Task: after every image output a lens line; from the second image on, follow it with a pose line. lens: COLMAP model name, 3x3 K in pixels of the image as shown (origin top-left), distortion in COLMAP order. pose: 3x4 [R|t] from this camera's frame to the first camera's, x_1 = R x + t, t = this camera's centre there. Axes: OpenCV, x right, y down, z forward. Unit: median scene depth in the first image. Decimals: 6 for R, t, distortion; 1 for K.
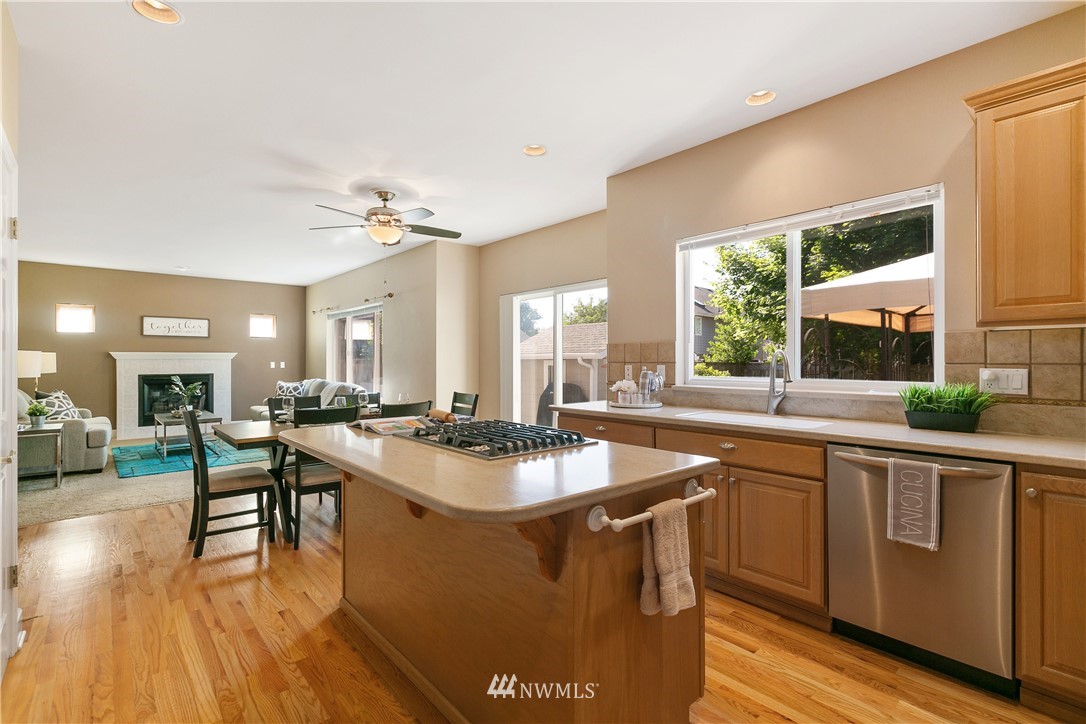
lens RADIAL K [[486.4, 0, 543.8], [0, 486.4, 360.1], [0, 0, 1]] dist [-0.000921, -0.001264]
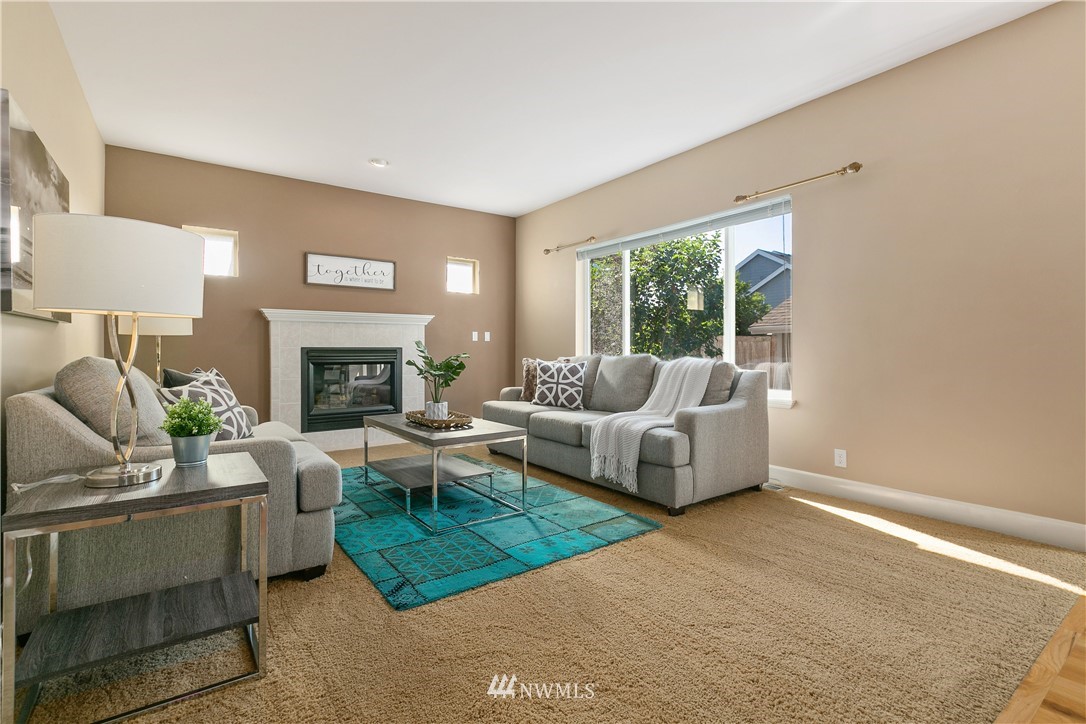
lens RADIAL K [[486.4, 0, 530.1], [0, 486.4, 346.3], [0, 0, 1]] dist [-0.000921, -0.001264]
pose [[0.993185, -0.001647, -0.116535, -0.491726], [0.000431, 0.999945, -0.010460, 0.035908], [0.116546, 0.010338, 0.993132, 0.440060]]
